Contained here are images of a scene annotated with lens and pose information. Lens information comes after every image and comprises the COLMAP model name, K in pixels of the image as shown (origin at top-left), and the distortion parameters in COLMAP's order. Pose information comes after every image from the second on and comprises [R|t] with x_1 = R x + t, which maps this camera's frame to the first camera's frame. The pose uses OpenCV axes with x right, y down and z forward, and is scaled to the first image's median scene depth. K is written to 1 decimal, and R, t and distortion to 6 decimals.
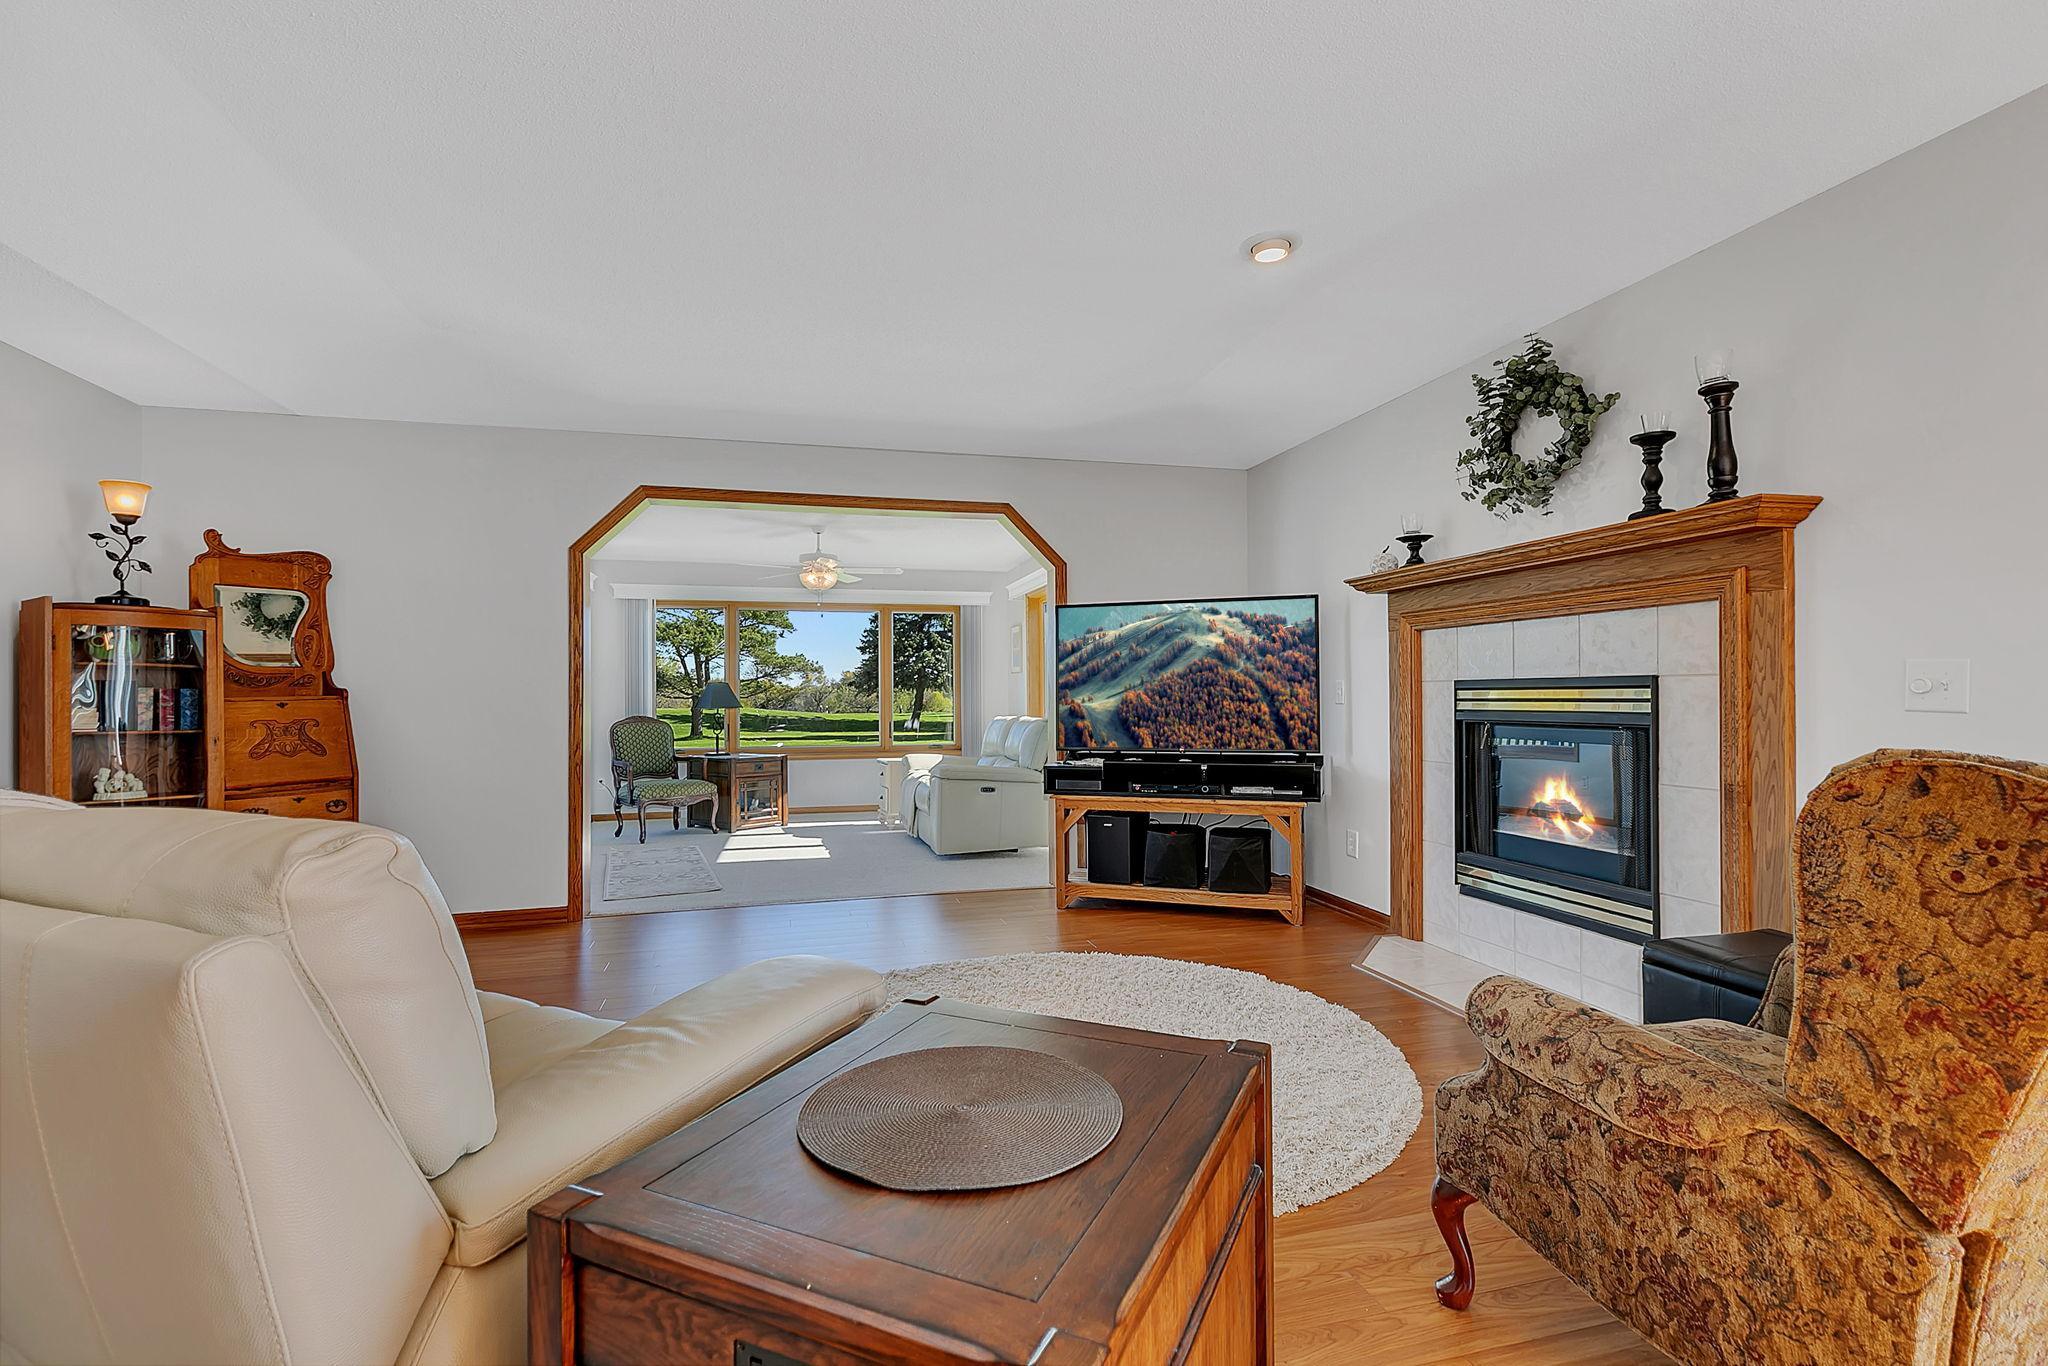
lens RADIAL K [[931.1, 0, 1027.0], [0, 931.1, 686.7], [0, 0, 1]] dist [-0.000535, -0.000297]
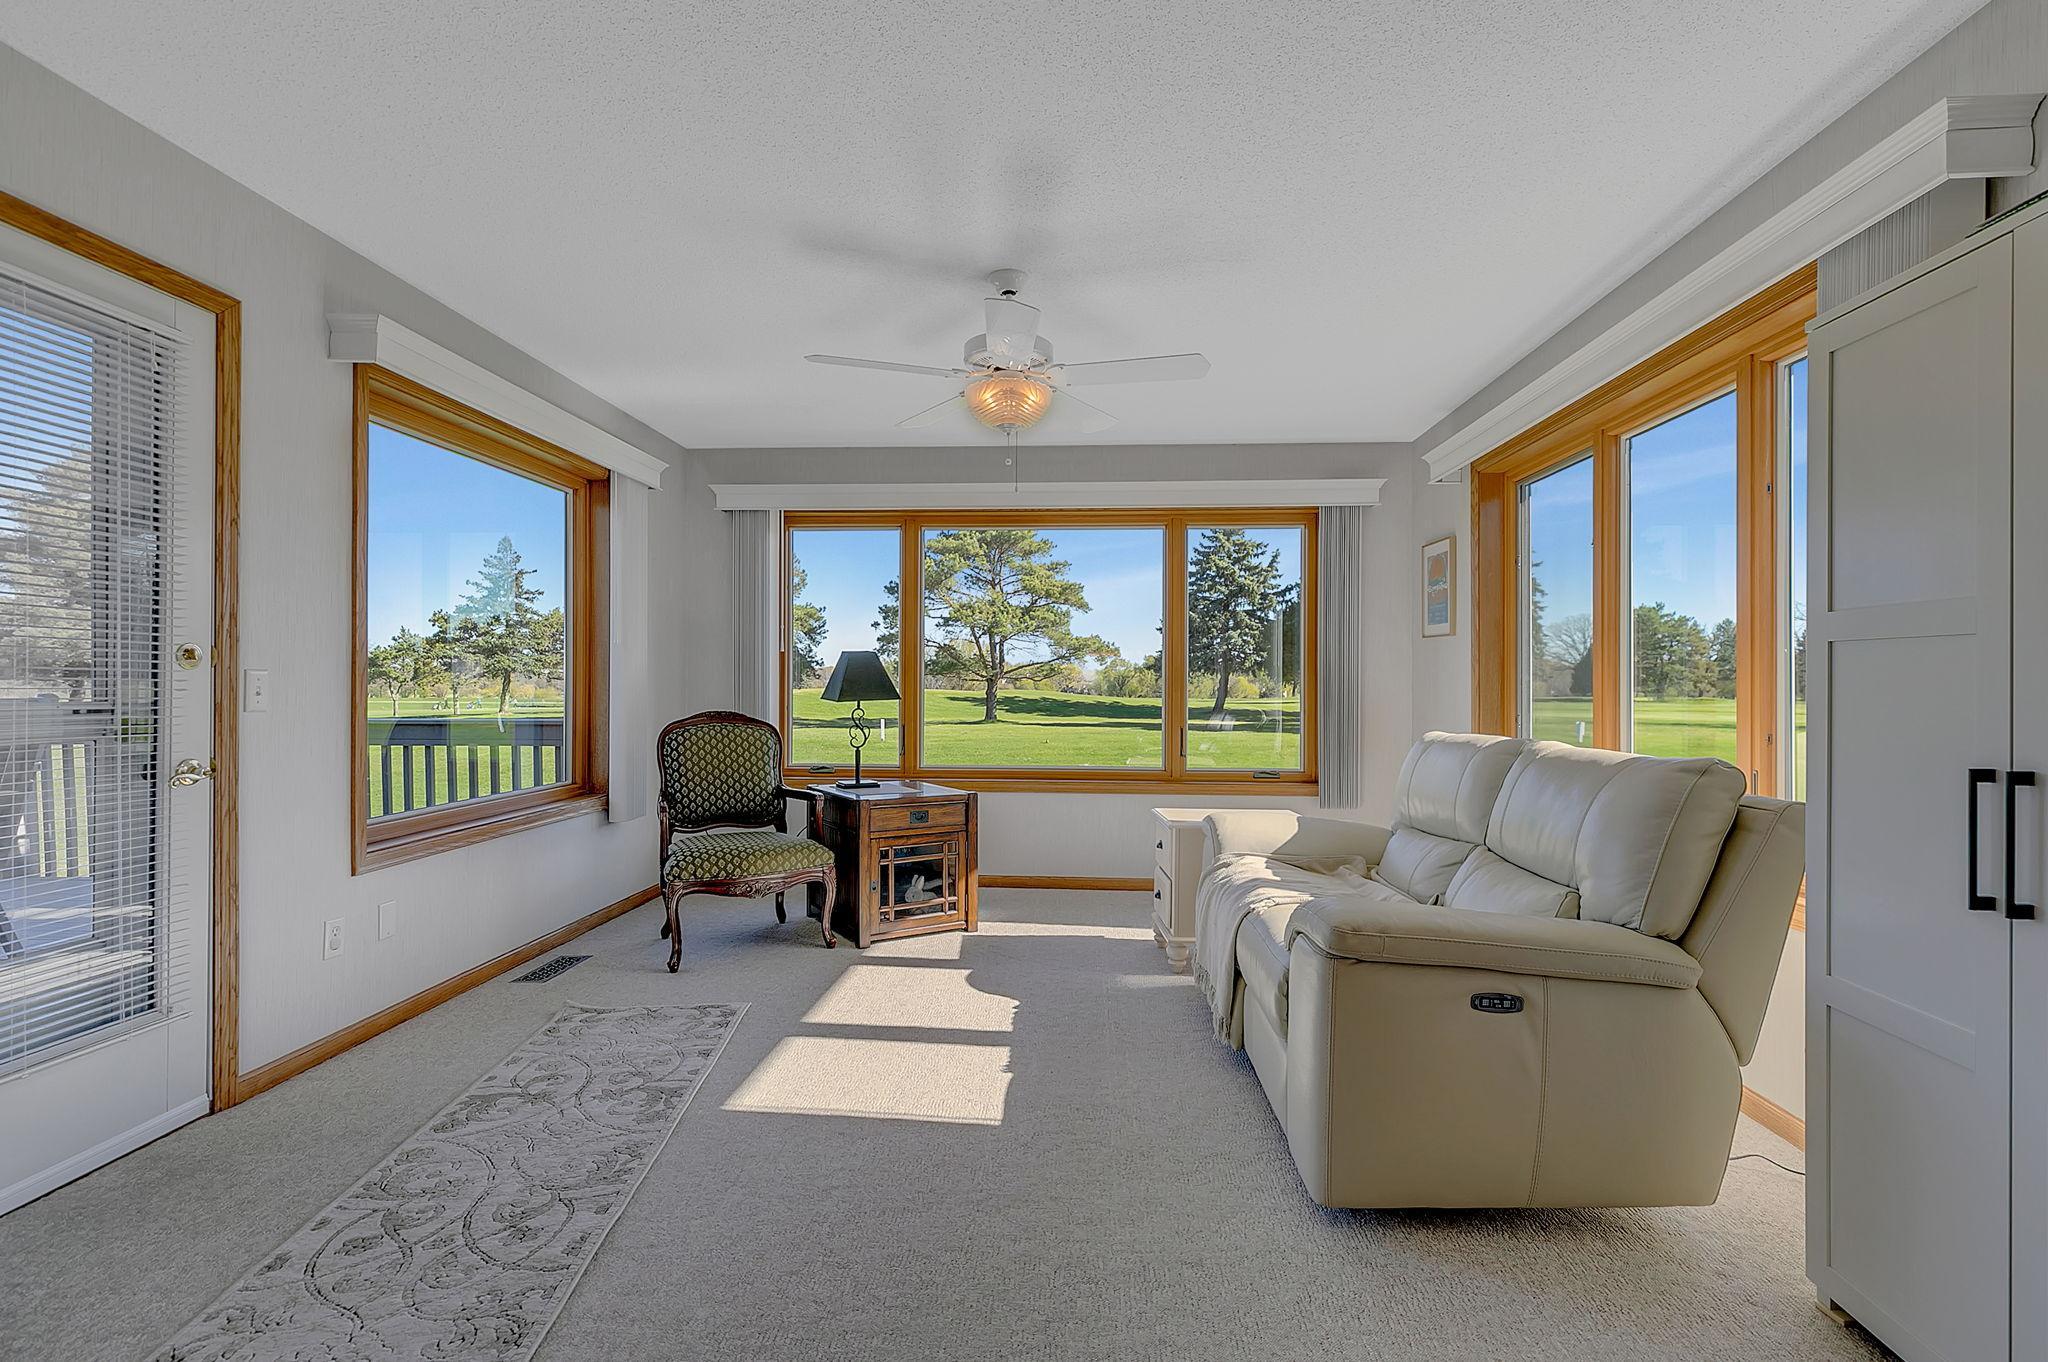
lens RADIAL K [[931.1, 0, 1025.9], [0, 931.1, 678.7], [0, 0, 1]] dist [-0.000535, -0.000297]
pose [[0.948067, 0.010219, -0.317905, -0.107826], [-0.007720, 0.999929, 0.009120, 0.008538], [0.317976, -0.006192, 0.948079, 0.808915]]
